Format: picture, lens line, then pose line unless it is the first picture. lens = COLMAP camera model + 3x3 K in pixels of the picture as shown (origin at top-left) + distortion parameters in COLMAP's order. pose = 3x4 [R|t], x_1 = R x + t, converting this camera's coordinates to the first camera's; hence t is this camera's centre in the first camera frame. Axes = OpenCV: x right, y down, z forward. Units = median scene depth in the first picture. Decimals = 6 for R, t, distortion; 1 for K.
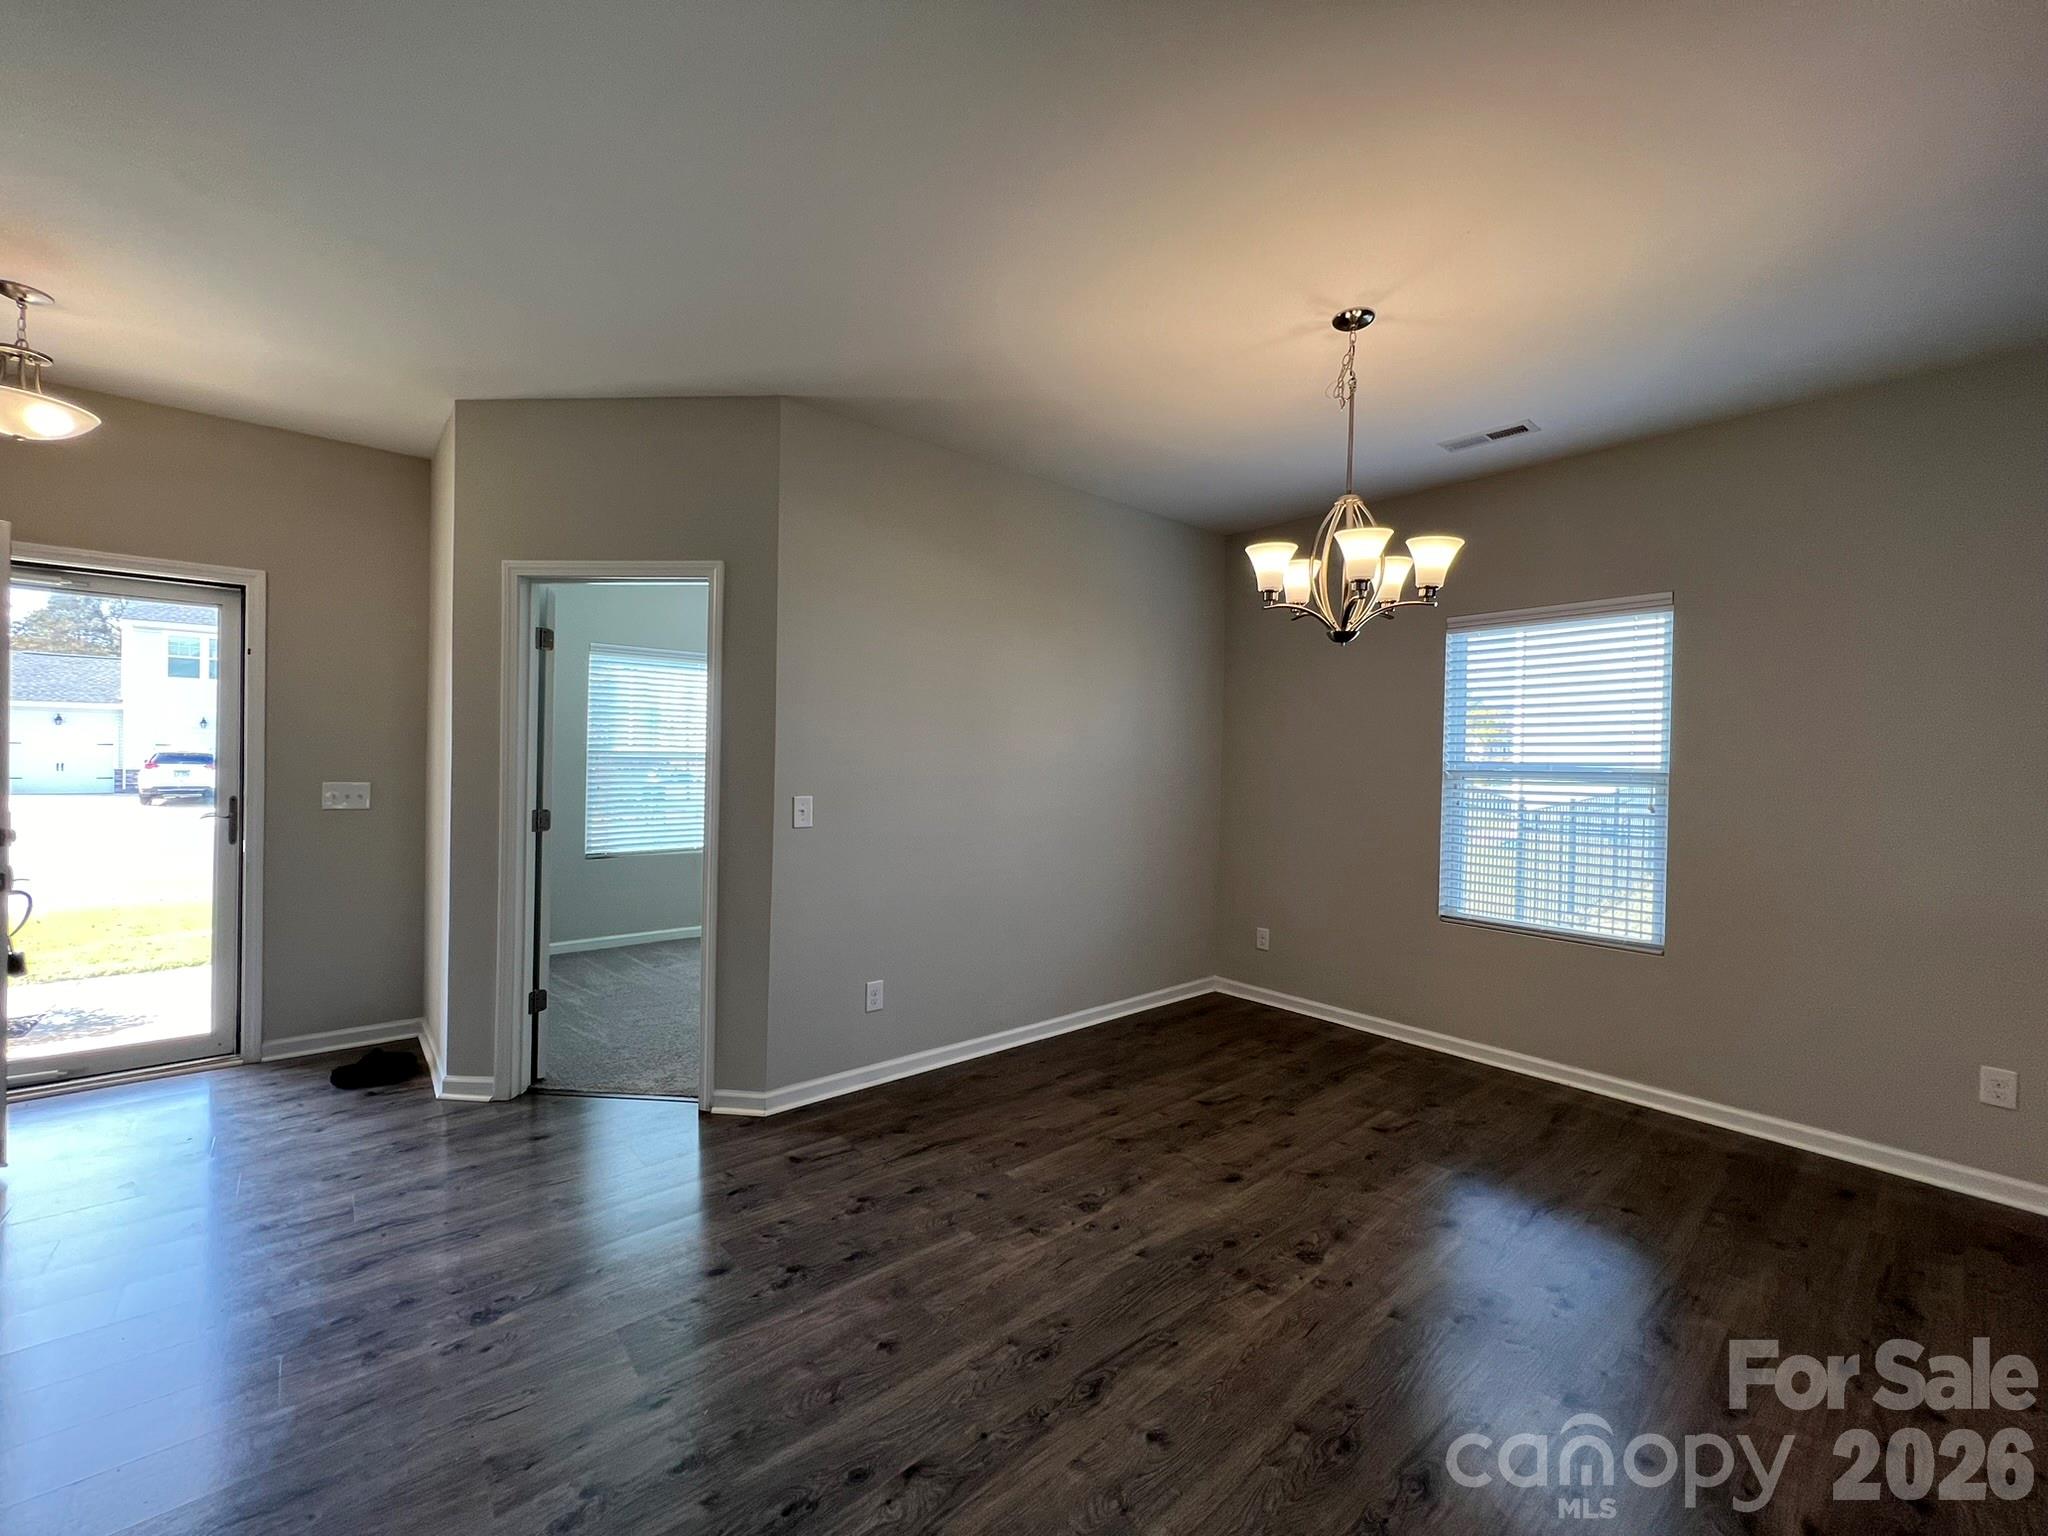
lens RADIAL K [[826.1, 0, 1023.1], [0, 826.1, 770.0], [0, 0, 1]] dist [-0.000054, -0.000109]
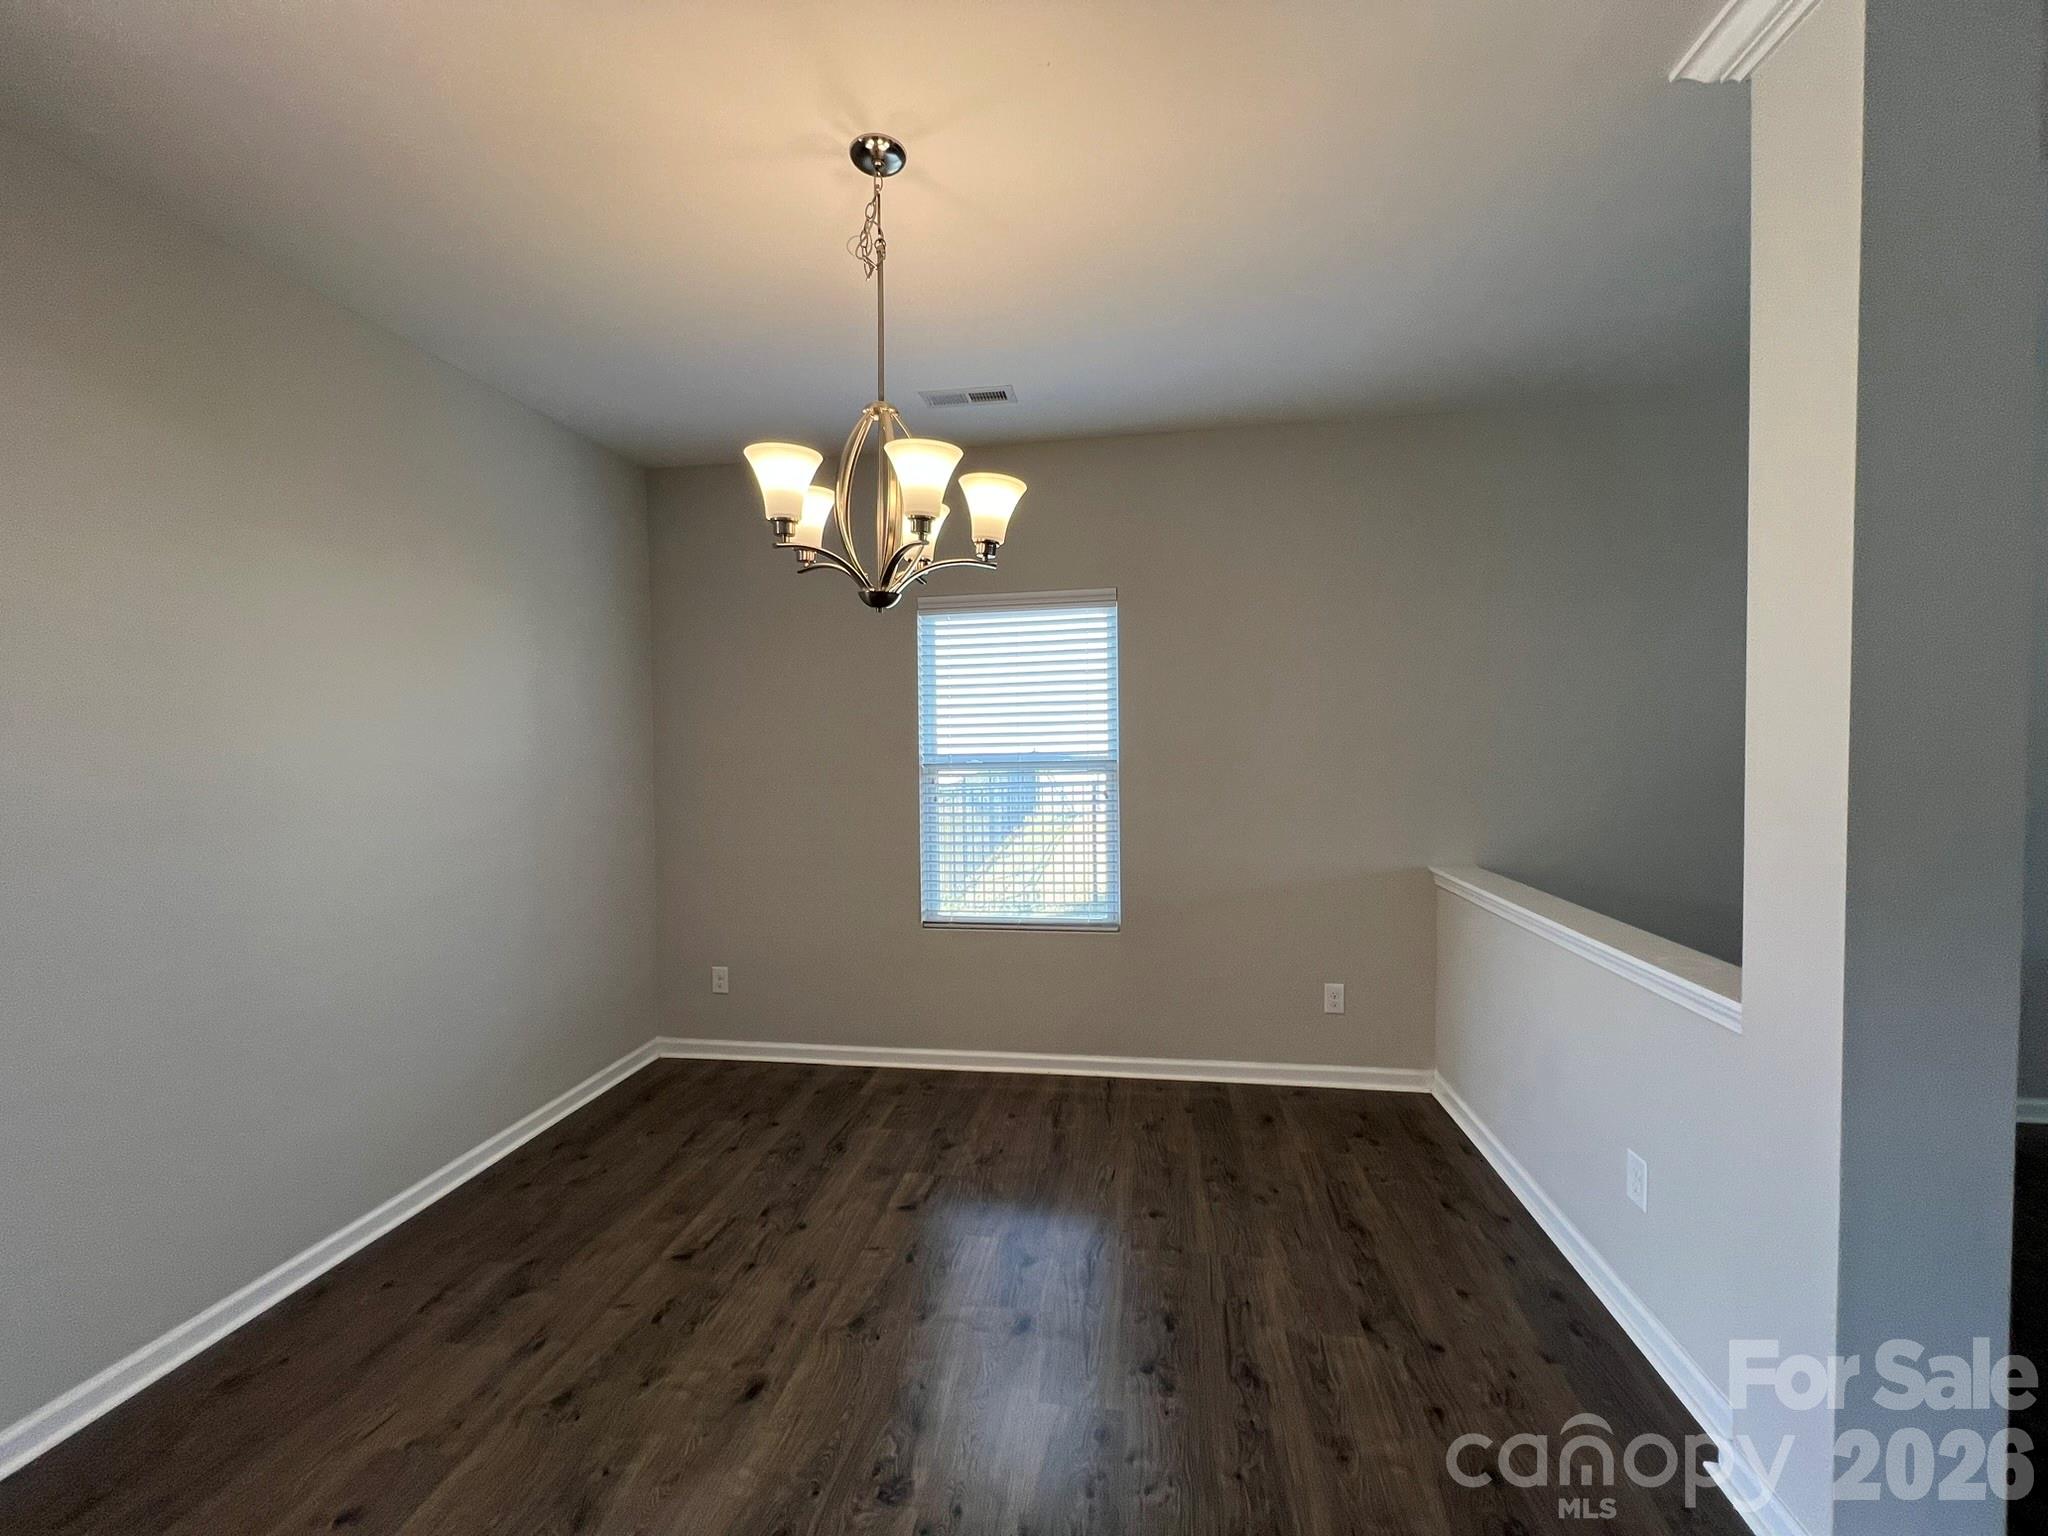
lens RADIAL K [[810.8, 0, 1011.8], [0, 810.8, 765.6], [0, 0, 1]] dist [-0.000274, 0.000615]
pose [[0.761942, -0.047579, 0.645895, 0.007161], [0.037570, 0.998866, 0.029260, -0.025082], [-0.646554, 0.001971, 0.762865, 0.296861]]
